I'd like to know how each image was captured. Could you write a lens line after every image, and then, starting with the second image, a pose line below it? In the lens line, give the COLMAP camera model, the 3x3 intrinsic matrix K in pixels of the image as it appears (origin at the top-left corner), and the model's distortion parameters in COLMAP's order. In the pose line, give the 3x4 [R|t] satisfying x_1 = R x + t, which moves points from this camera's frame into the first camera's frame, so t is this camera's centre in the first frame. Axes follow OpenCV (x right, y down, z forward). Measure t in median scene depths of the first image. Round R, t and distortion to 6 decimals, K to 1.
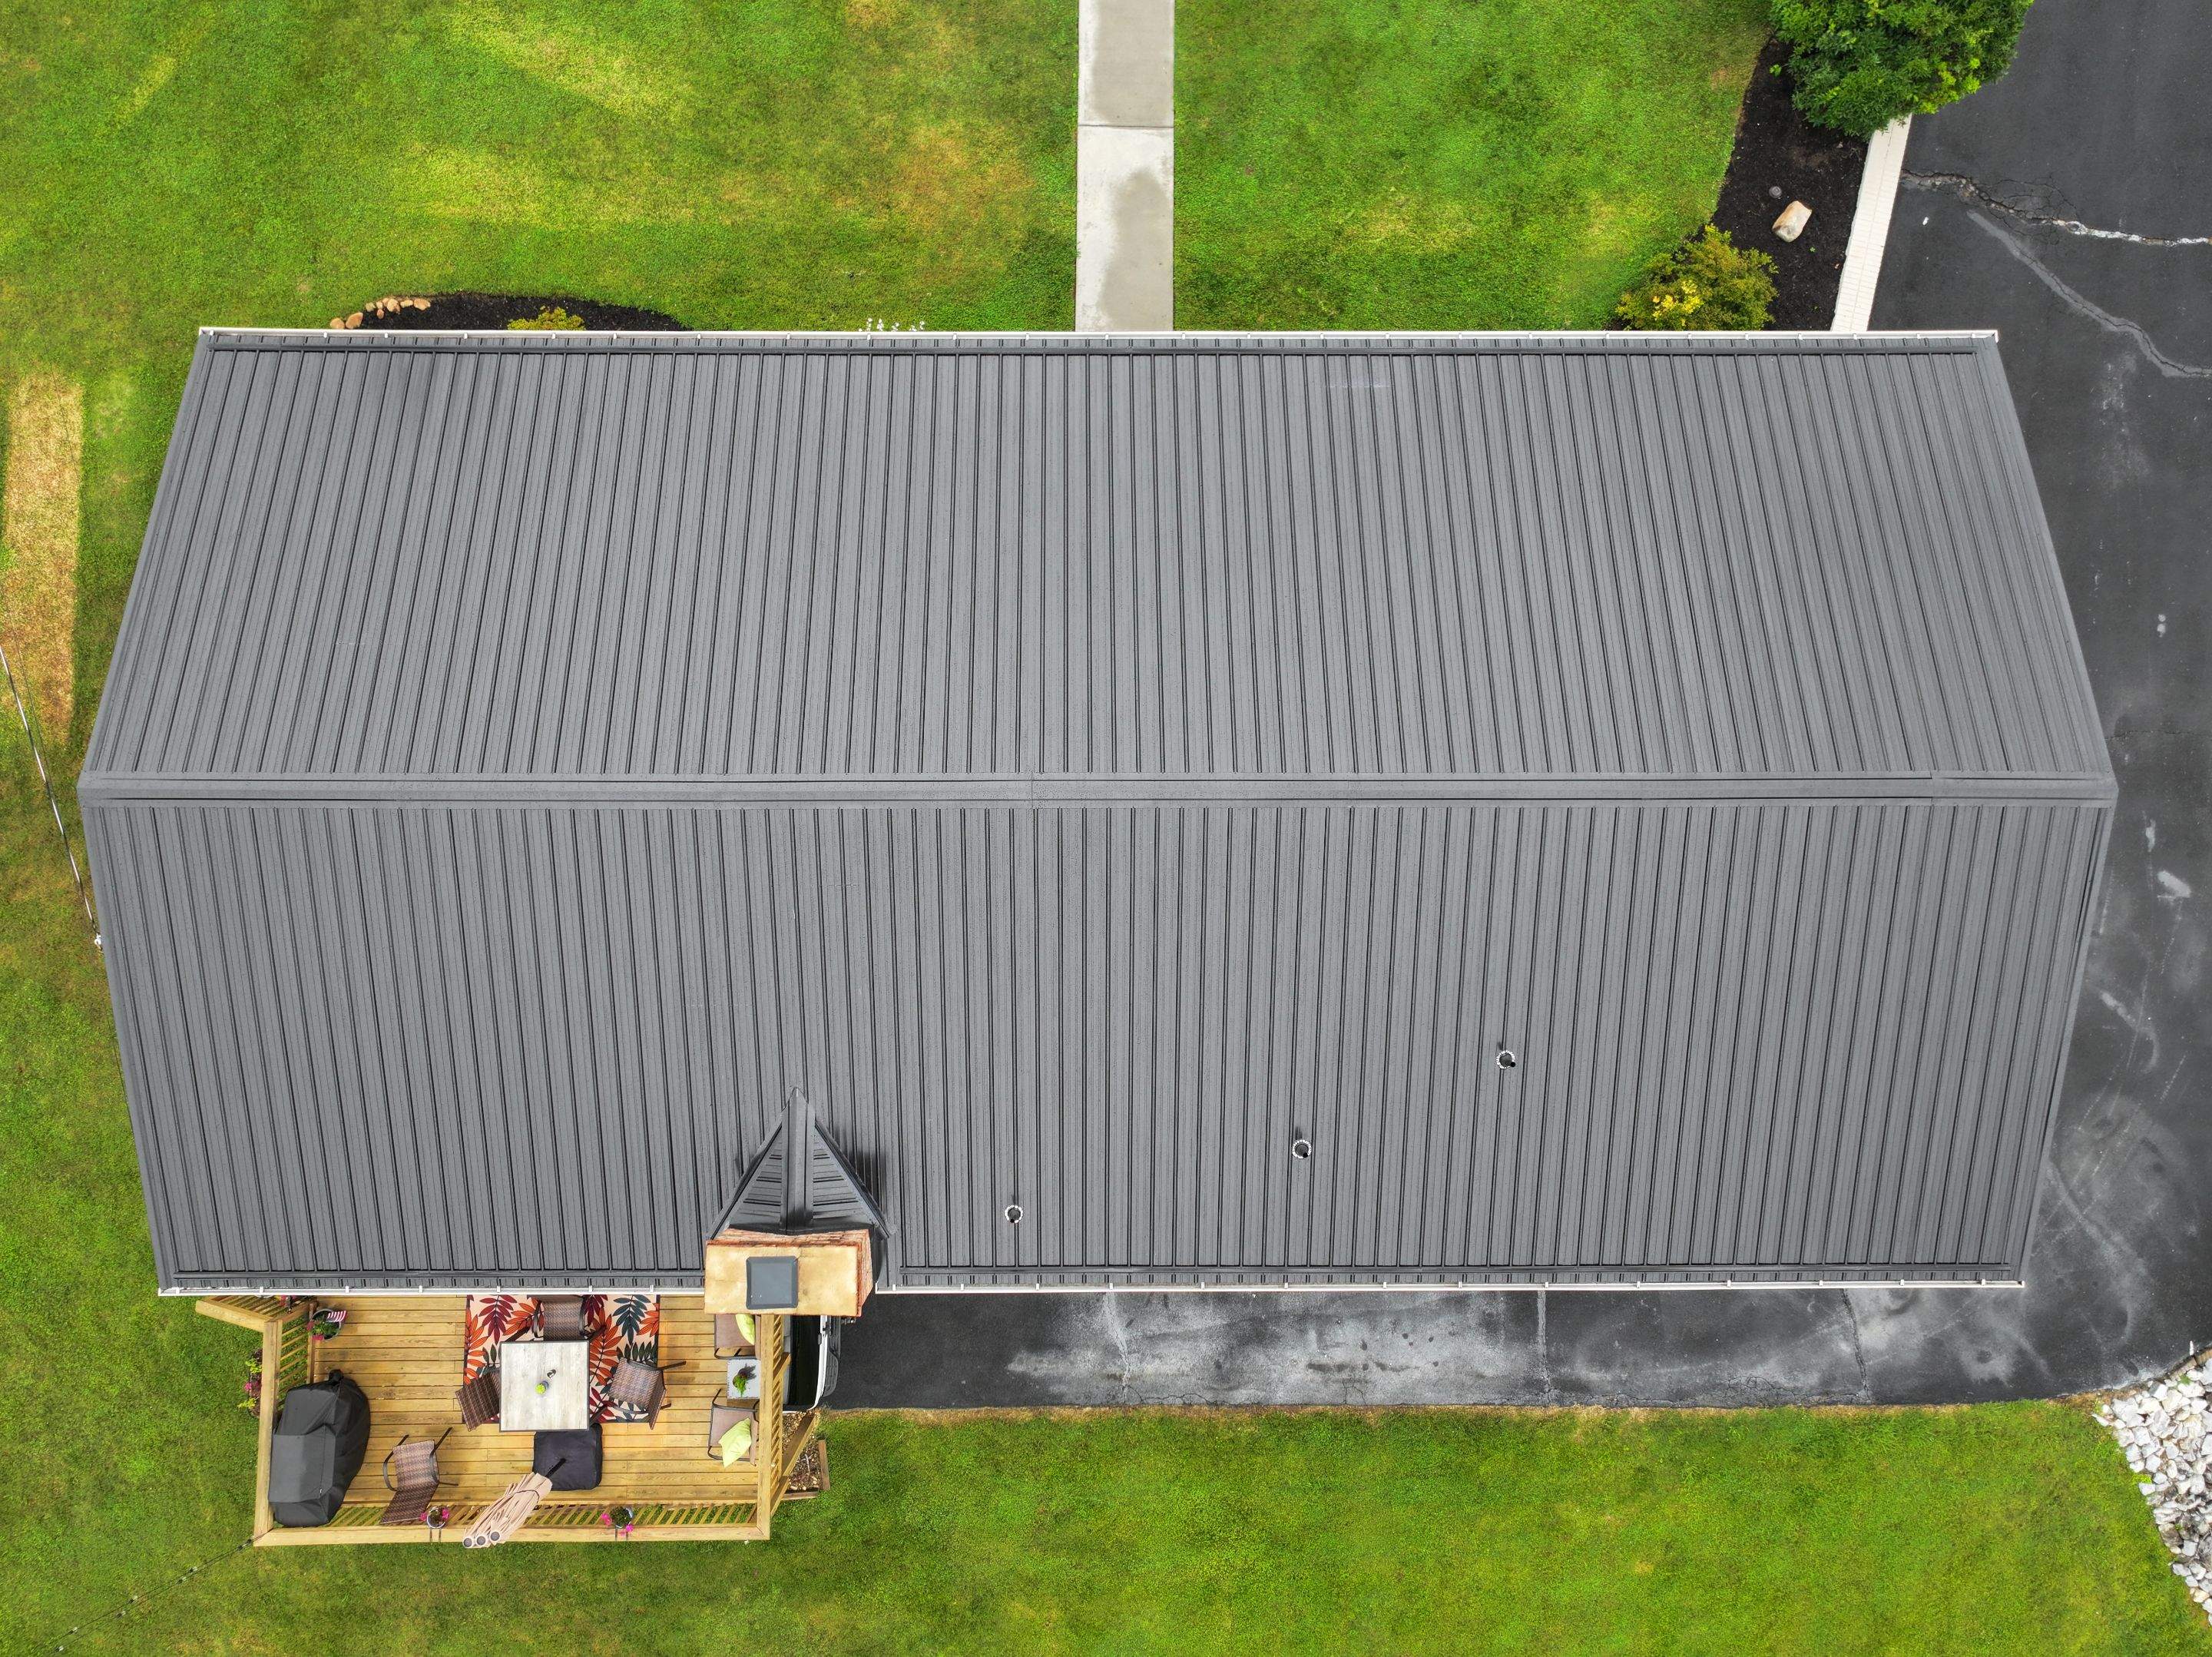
lens RADIAL K [[1551.1, 0, 1097.7], [0, 1551.1, 863.8], [0, 0, 1]] dist [0.010529, 0.000211]
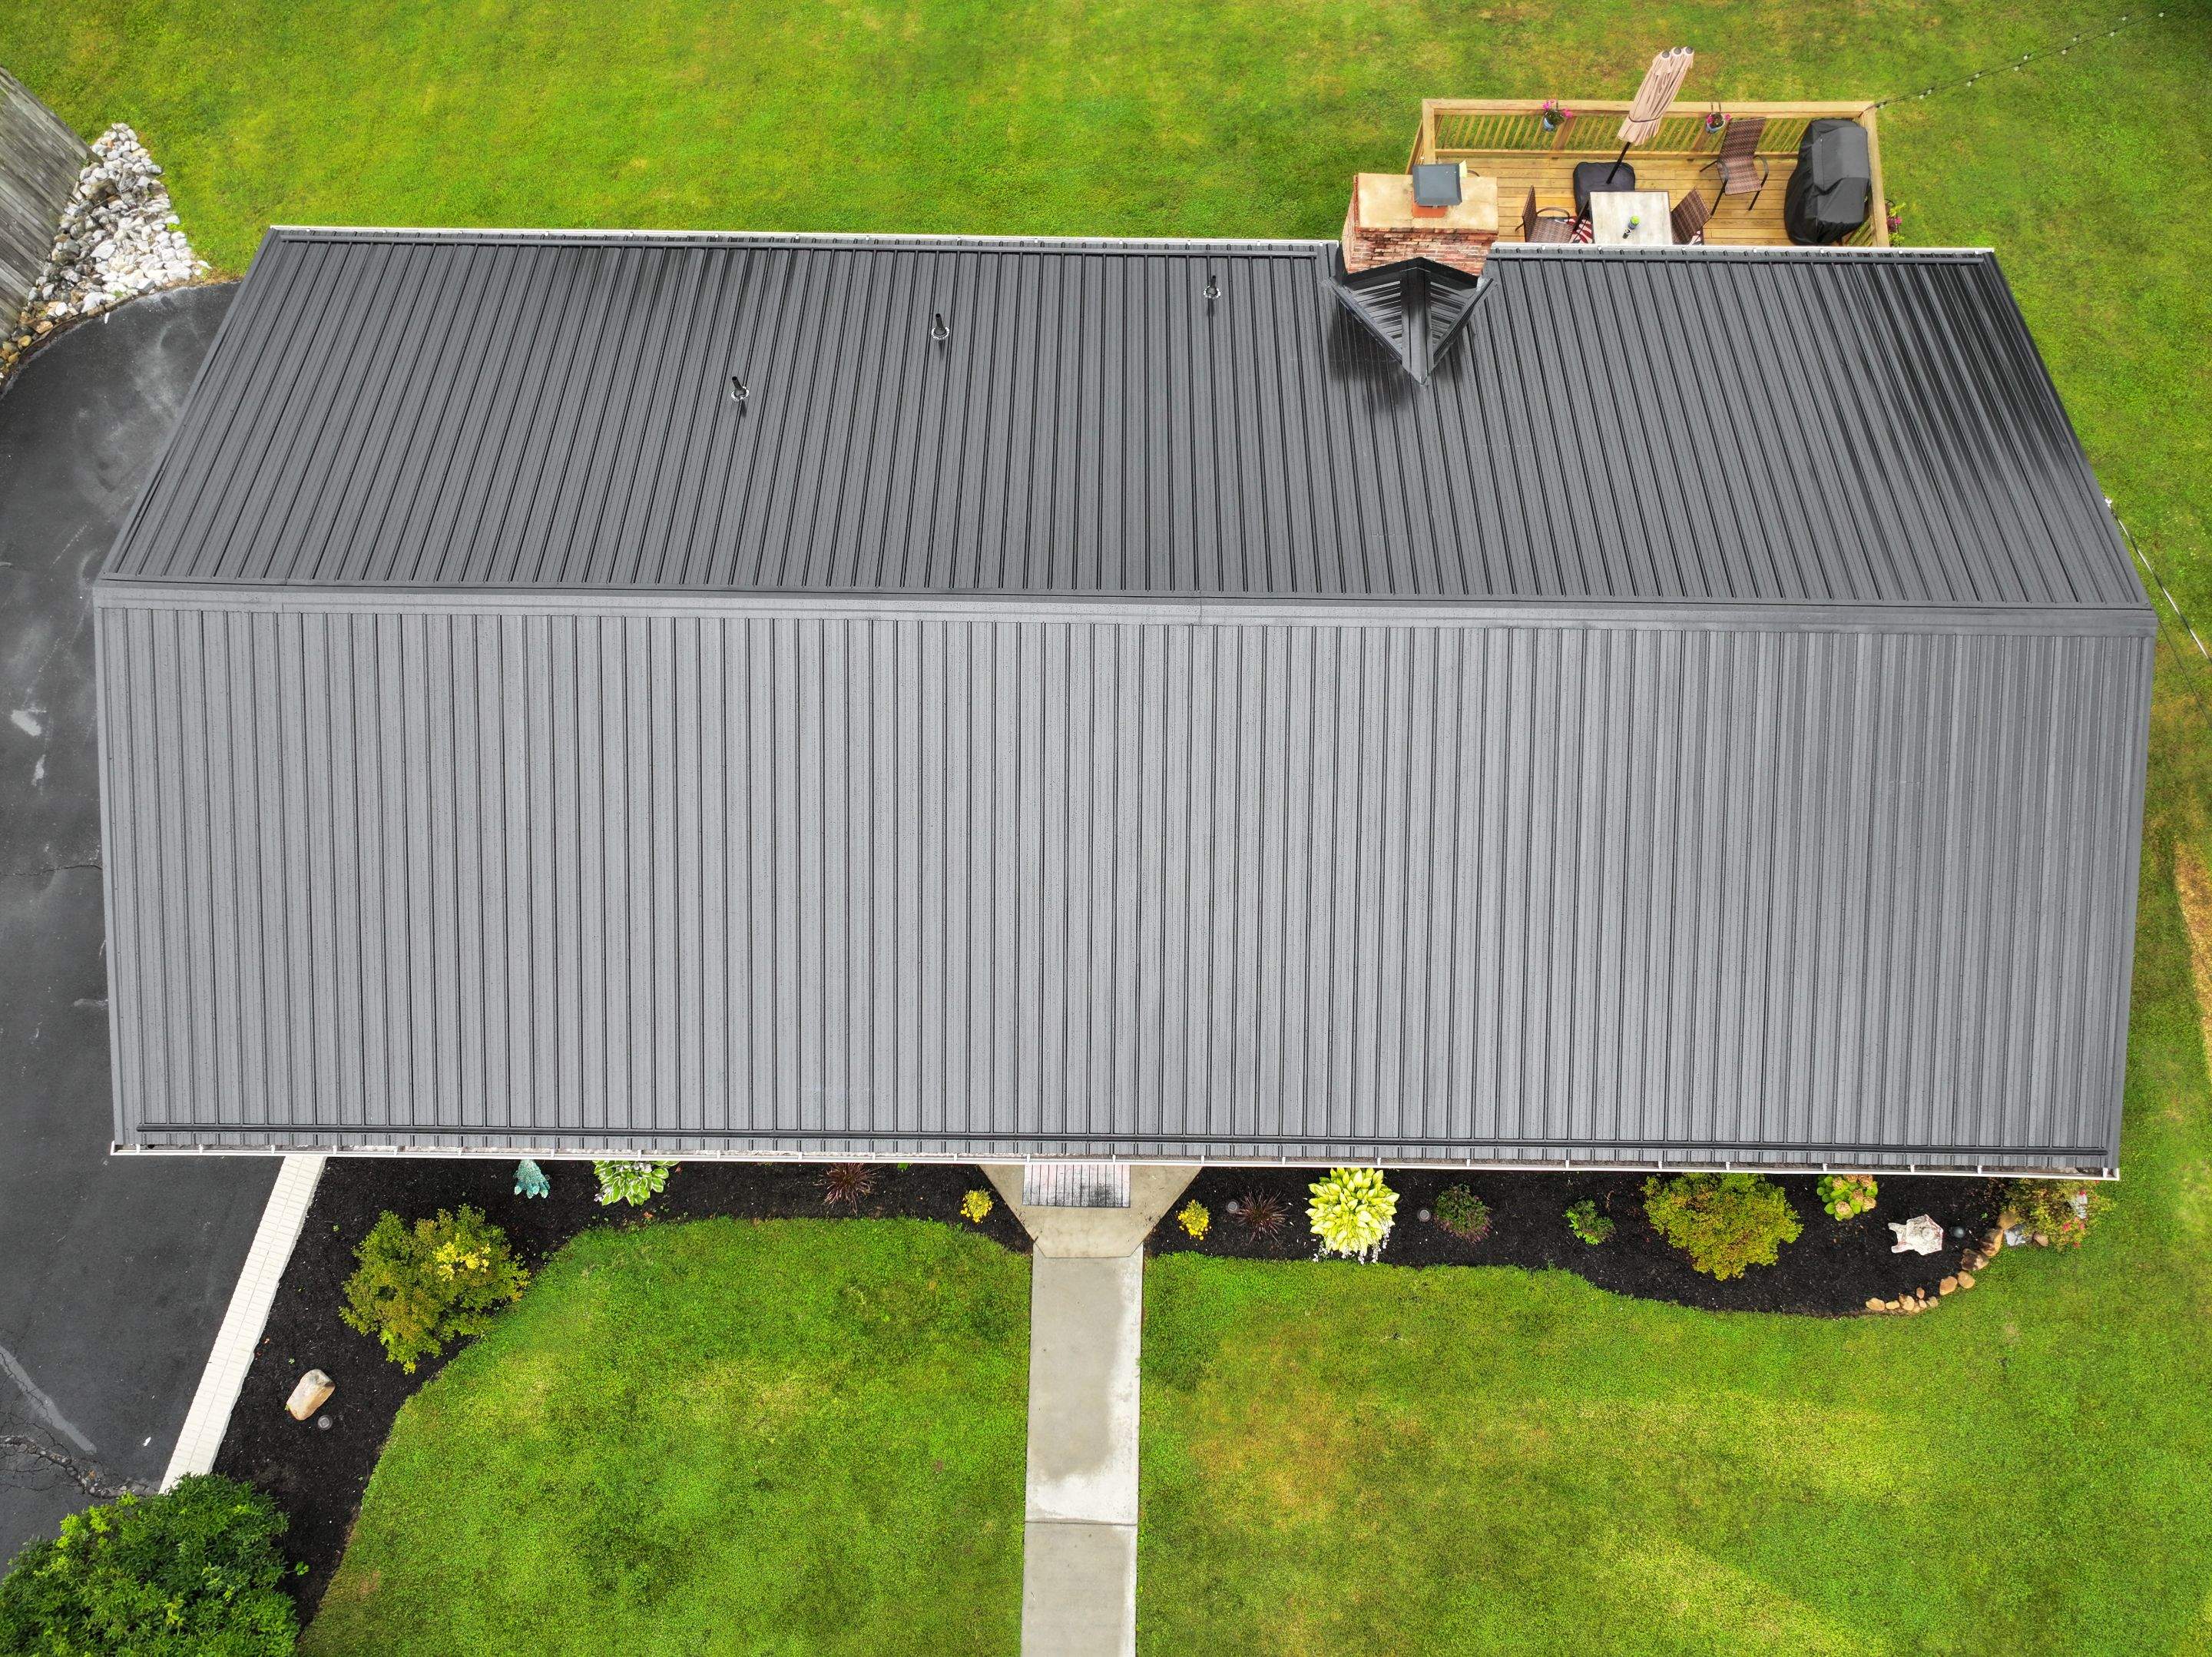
lens RADIAL K [[1548.3, 0, 1106.0], [0, 1548.3, 828.5], [0, 0, 1]] dist [-0.004137, 0.020799]
pose [[-0.999769, -0.016945, -0.013186, 0.022208], [0.012192, -0.953559, 0.300961, -0.368310], [-0.017673, 0.300730, 0.953545, 0.079194]]
